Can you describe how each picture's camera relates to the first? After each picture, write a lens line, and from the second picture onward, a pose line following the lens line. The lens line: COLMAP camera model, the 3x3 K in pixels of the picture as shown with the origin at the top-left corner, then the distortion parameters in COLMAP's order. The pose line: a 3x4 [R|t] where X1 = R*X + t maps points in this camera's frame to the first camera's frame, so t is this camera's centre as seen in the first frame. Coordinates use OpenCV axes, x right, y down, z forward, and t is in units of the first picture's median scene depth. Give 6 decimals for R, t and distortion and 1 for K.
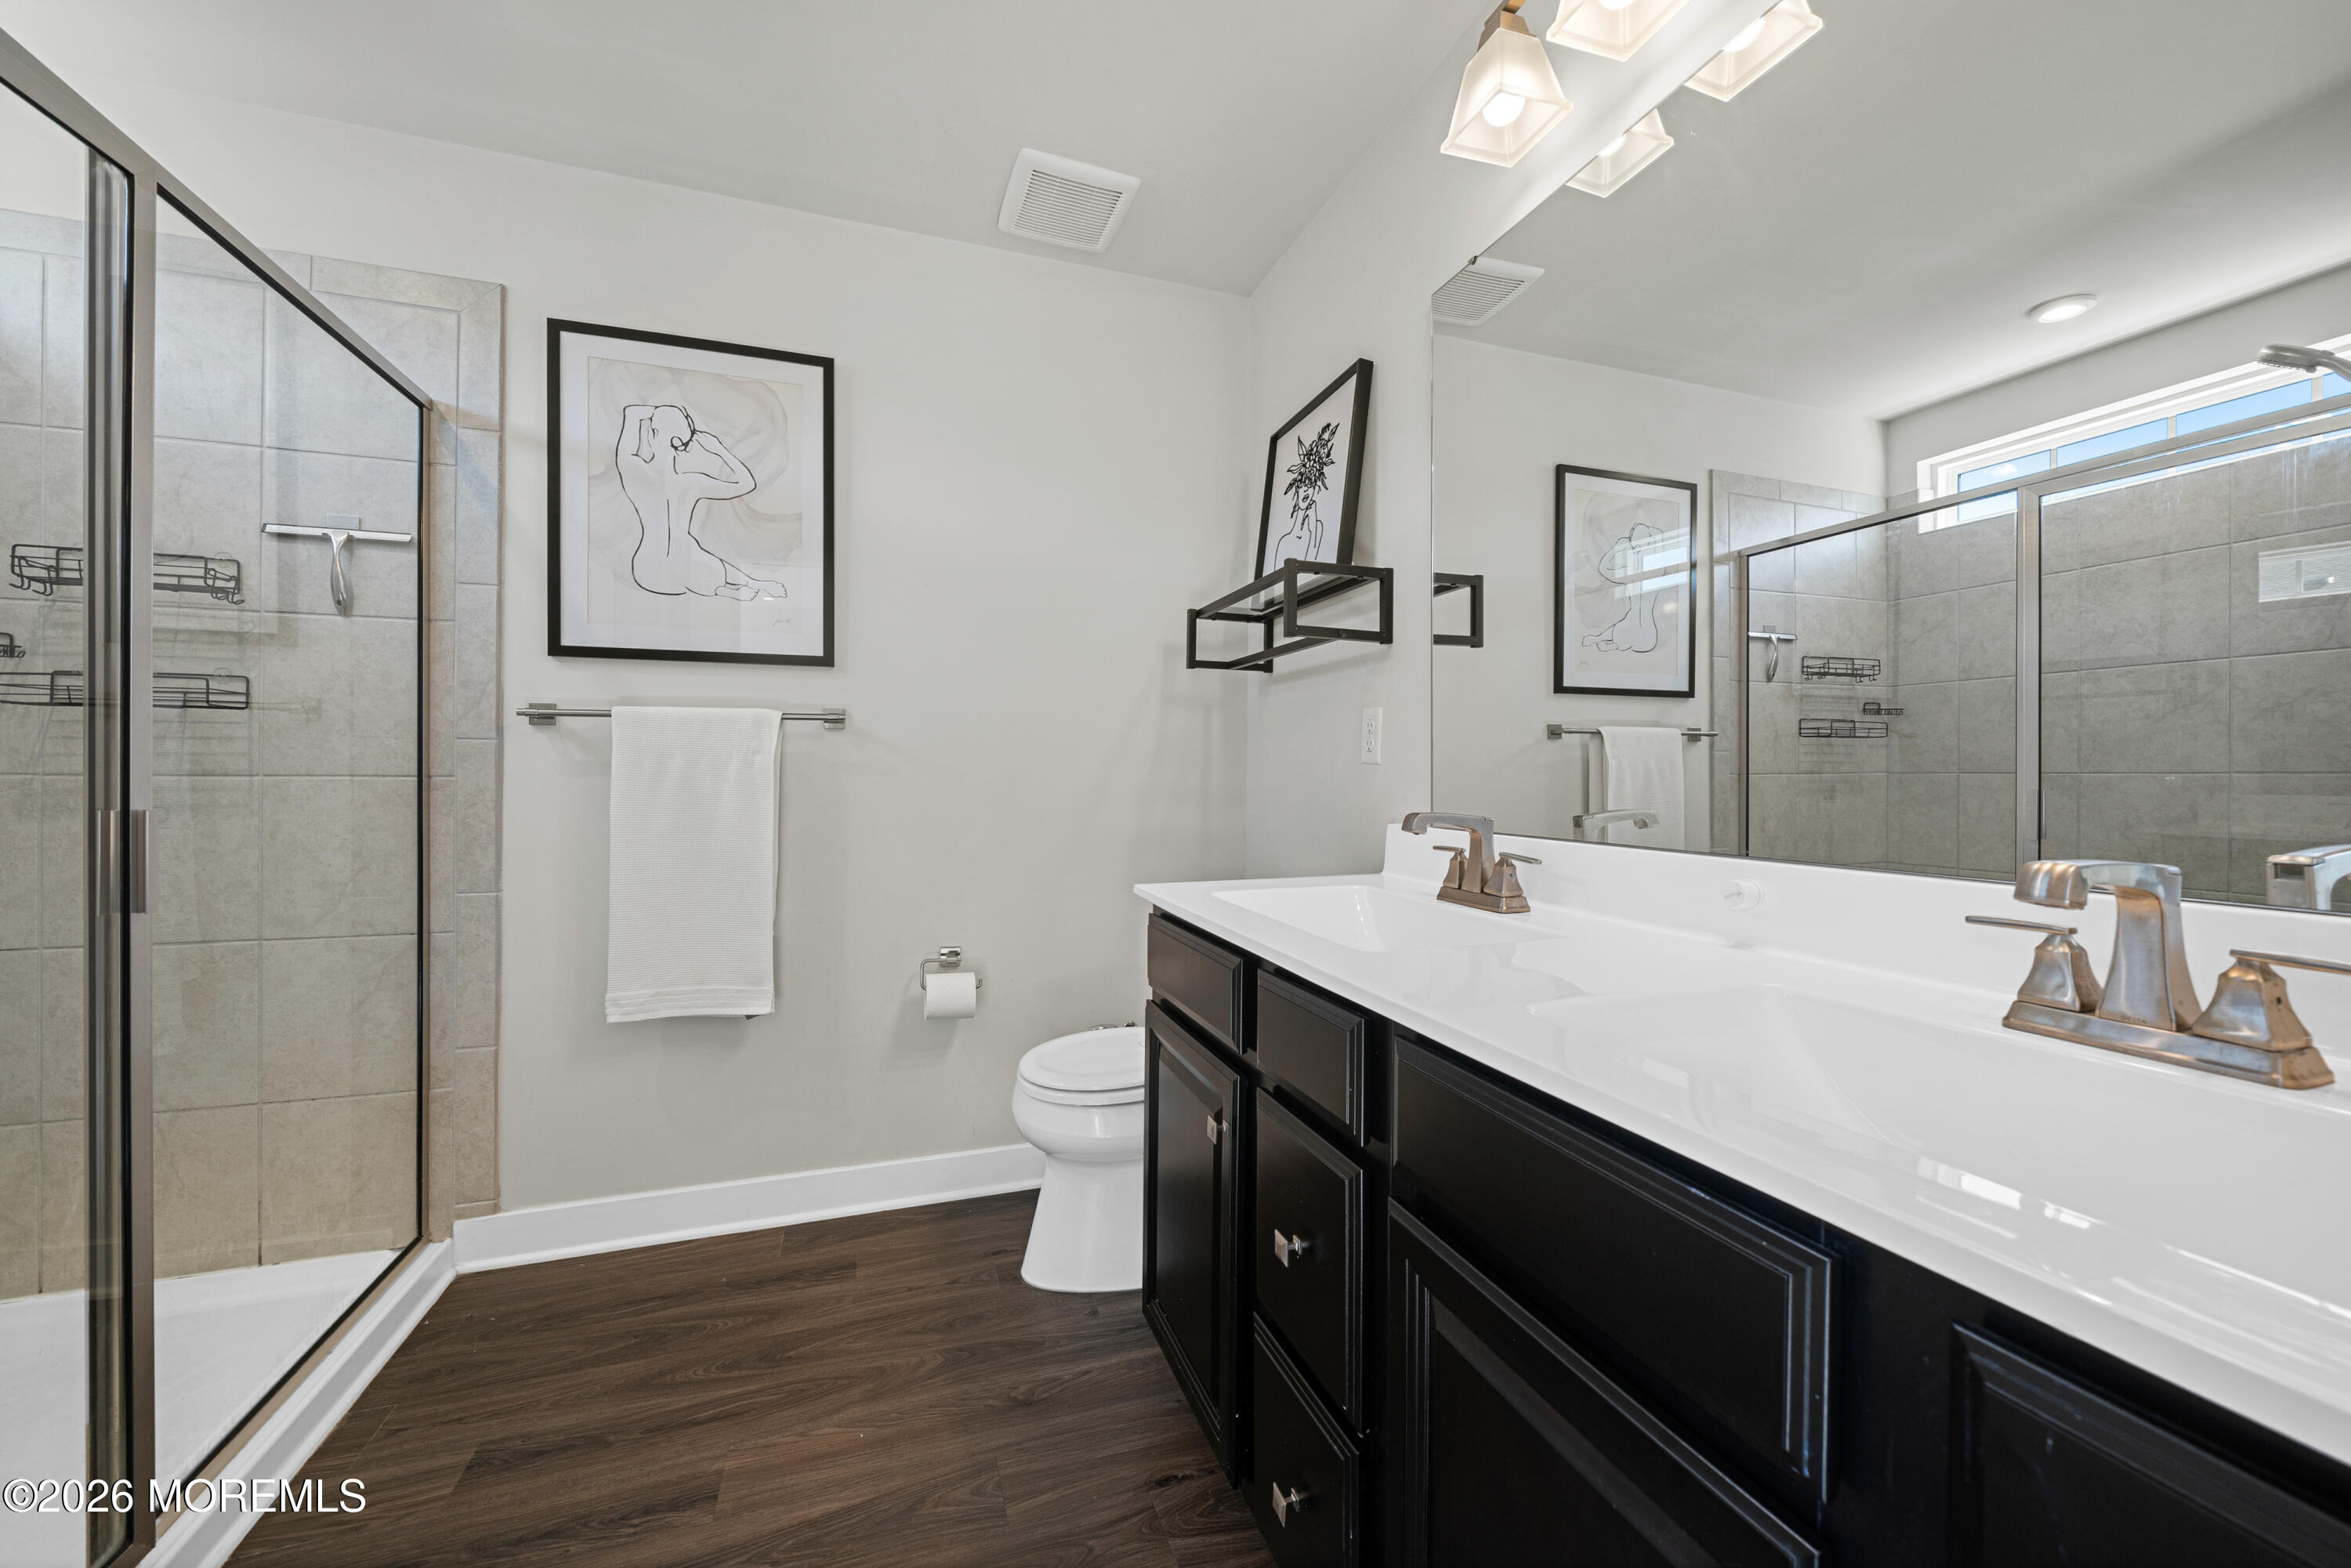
lens RADIAL K [[862.0, 0, 1175.5], [0, 862.0, 784.0], [0, 0, 1]] dist [-0.001058, -0.000072]
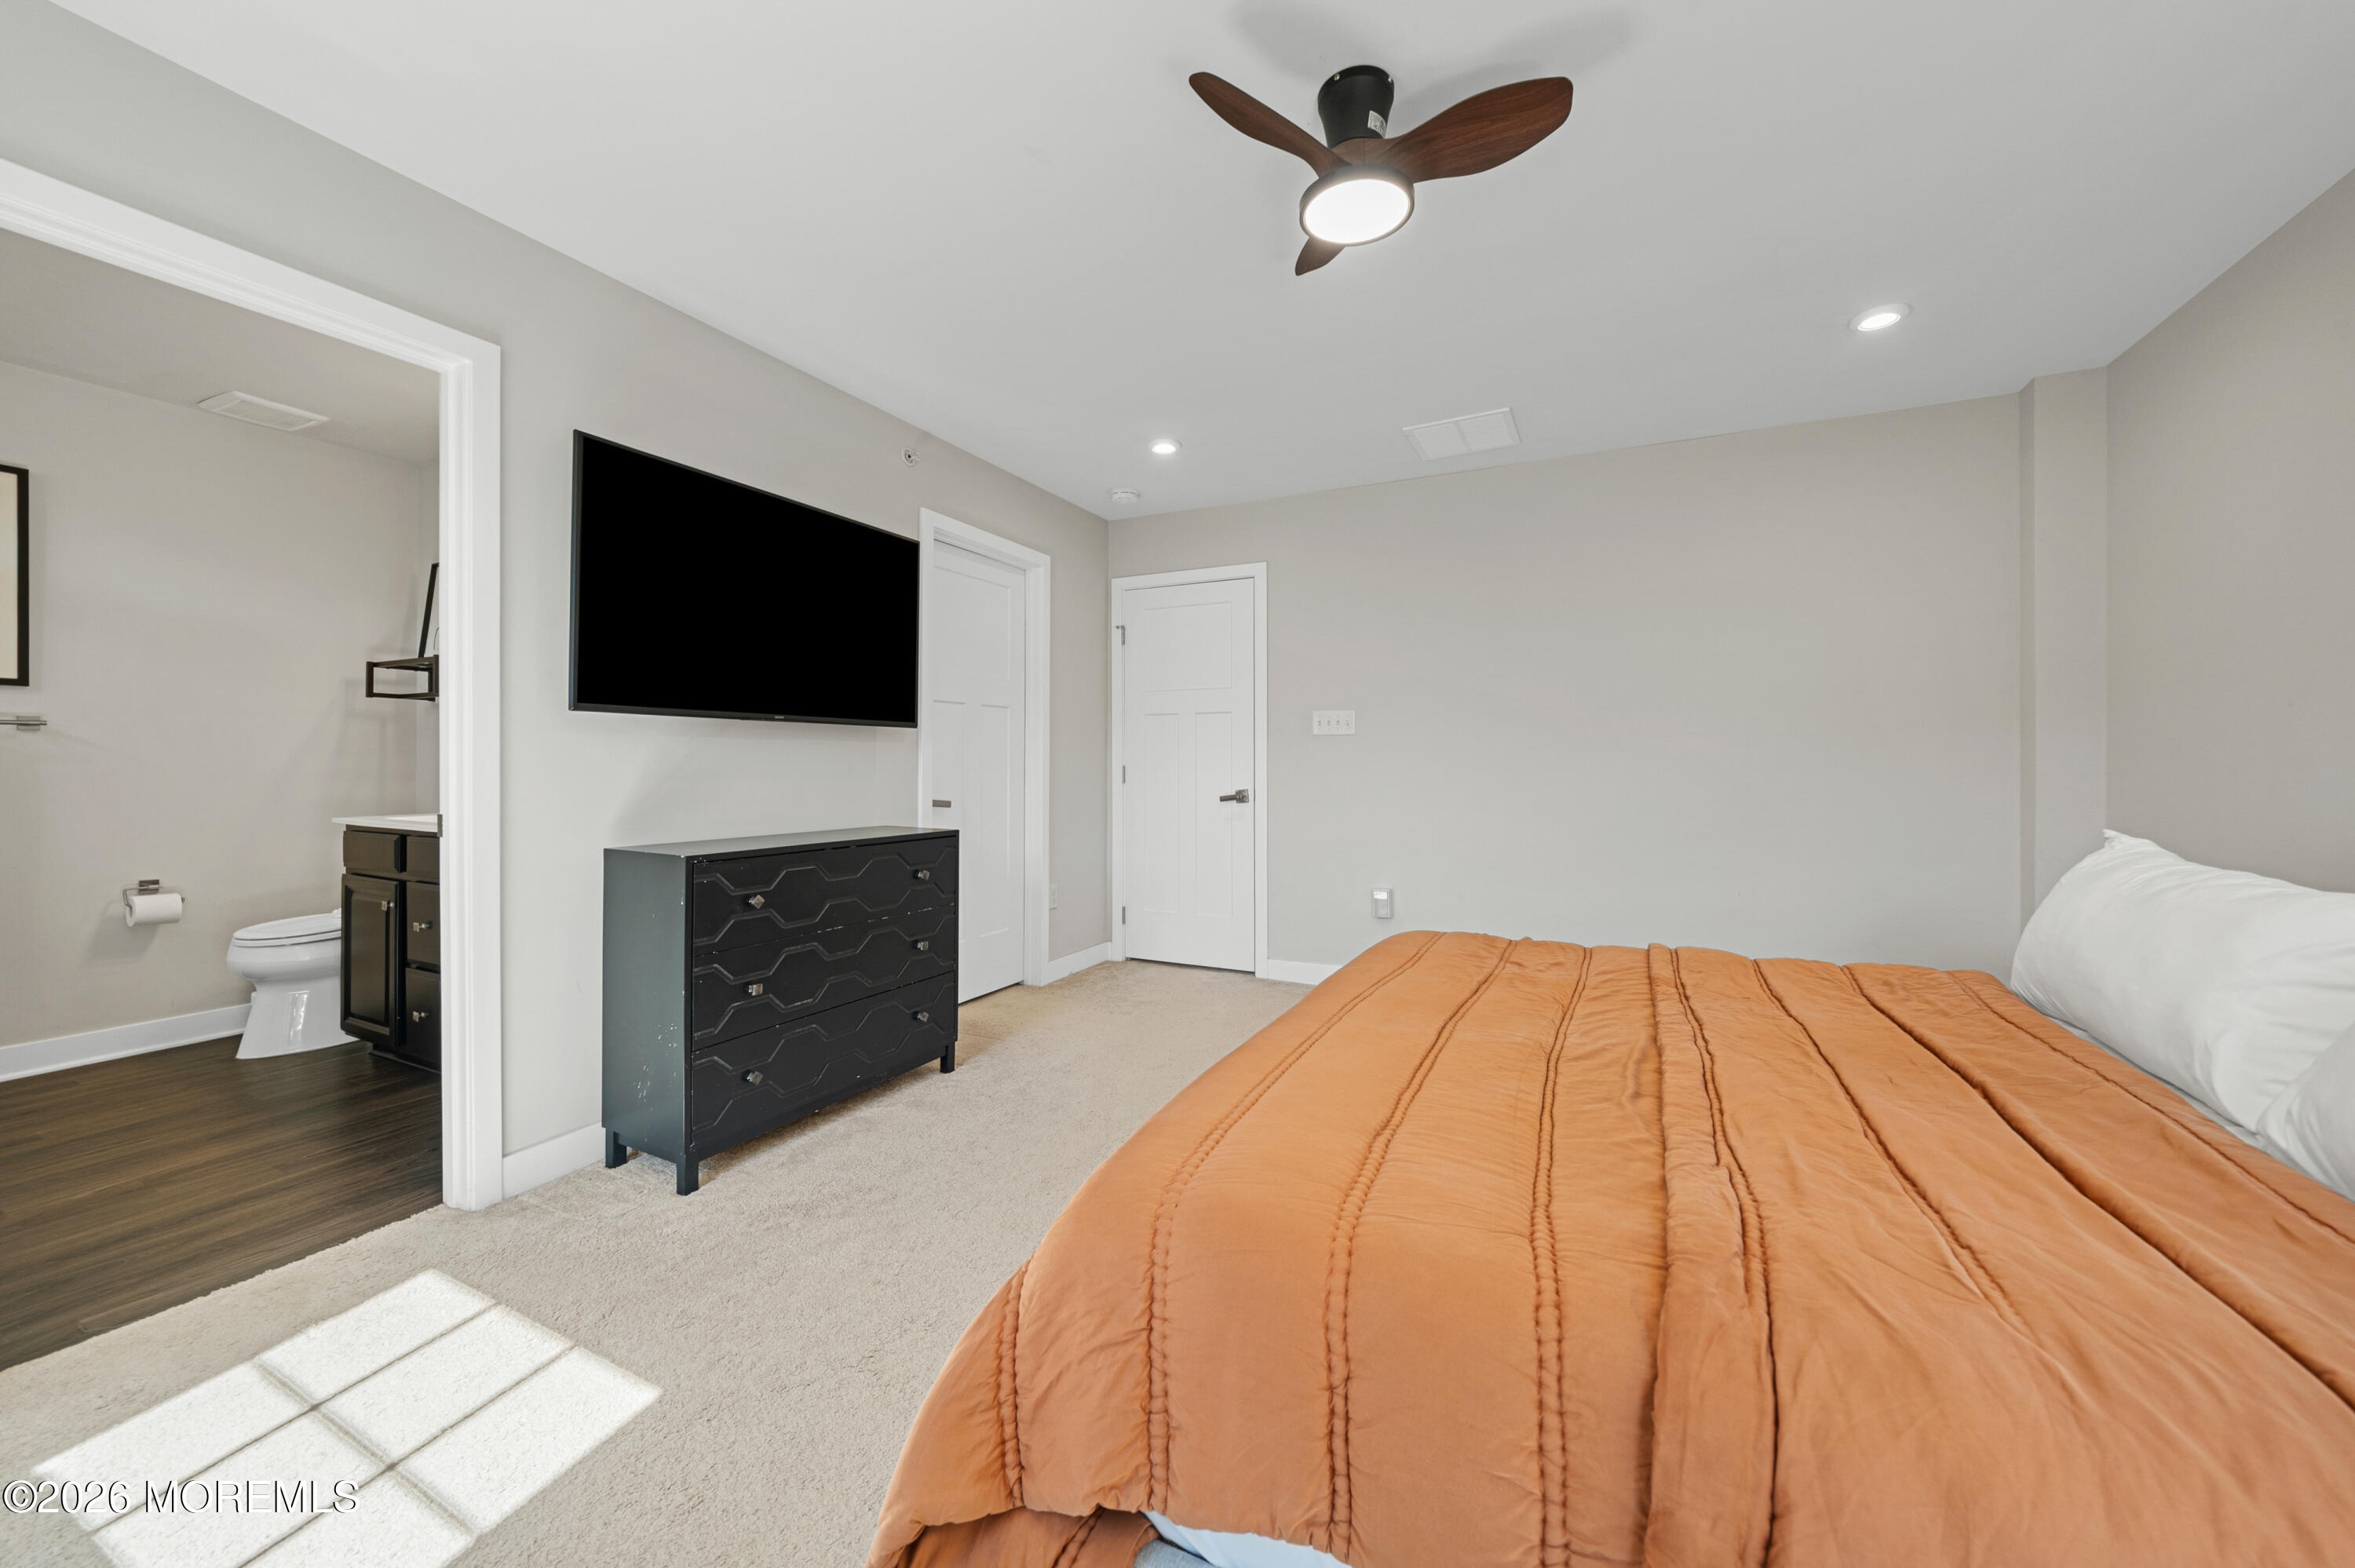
lens RADIAL K [[863.4, 0, 1177.5], [0, 863.4, 784.0], [0, 0, 1]] dist [-0.001058, -0.000072]
pose [[0.720168, -0.015630, 0.693623, -0.016587], [0.003002, 0.999807, 0.019412, 0.004141], [-0.693793, -0.011898, 0.720076, -1.318761]]
